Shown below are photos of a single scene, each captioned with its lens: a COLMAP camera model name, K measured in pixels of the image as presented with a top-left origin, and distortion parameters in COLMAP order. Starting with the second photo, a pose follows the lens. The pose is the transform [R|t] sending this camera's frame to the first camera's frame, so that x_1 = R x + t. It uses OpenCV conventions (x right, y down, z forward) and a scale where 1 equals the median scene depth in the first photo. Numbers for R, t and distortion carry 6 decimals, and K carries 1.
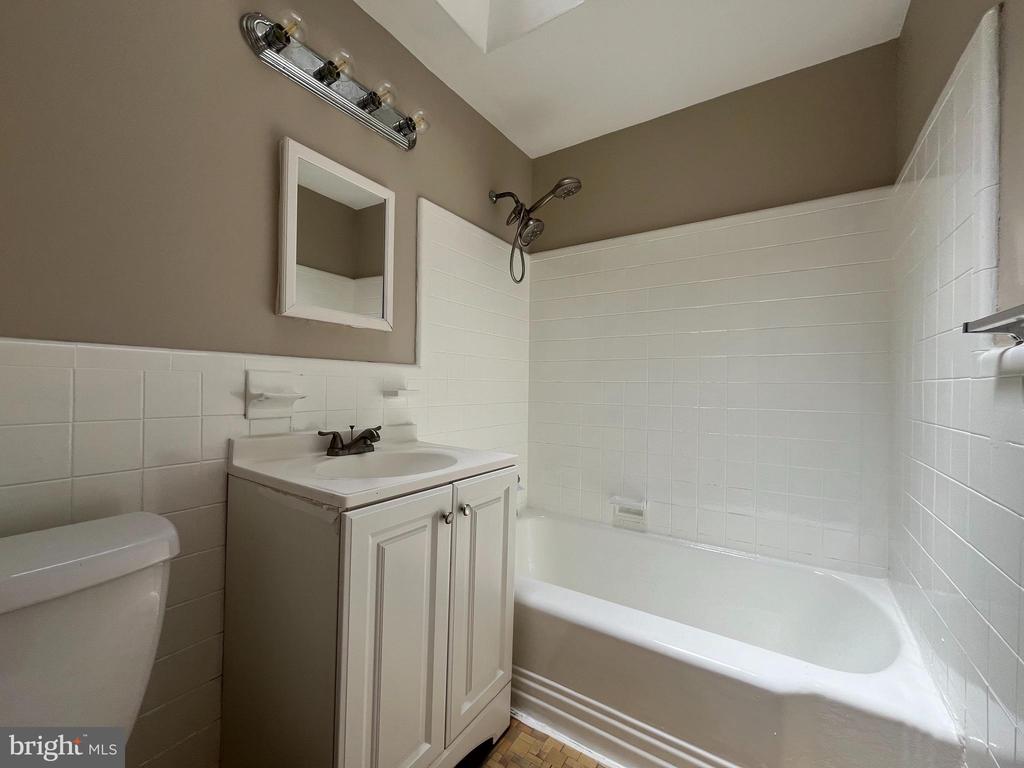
lens RADIAL K [[415.7, 0, 511.3], [0, 415.7, 381.8], [0, 0, 1]] dist [-0.005224, 0.000614]
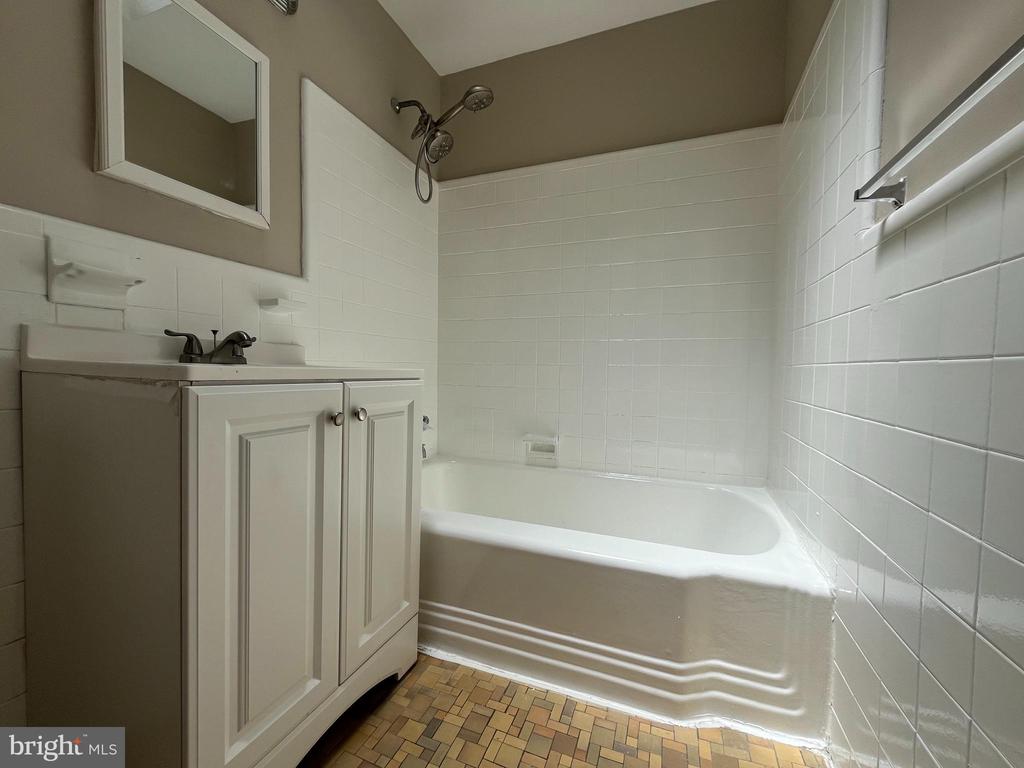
lens RADIAL K [[415.7, 0, 512.3], [0, 415.7, 383.1], [0, 0, 1]] dist [-0.005224, 0.000614]
pose [[0.978091, -0.007724, 0.208036, 0.016919], [-0.002072, 0.998901, 0.046832, 0.170939], [-0.208169, -0.046237, 0.976999, 0.080284]]
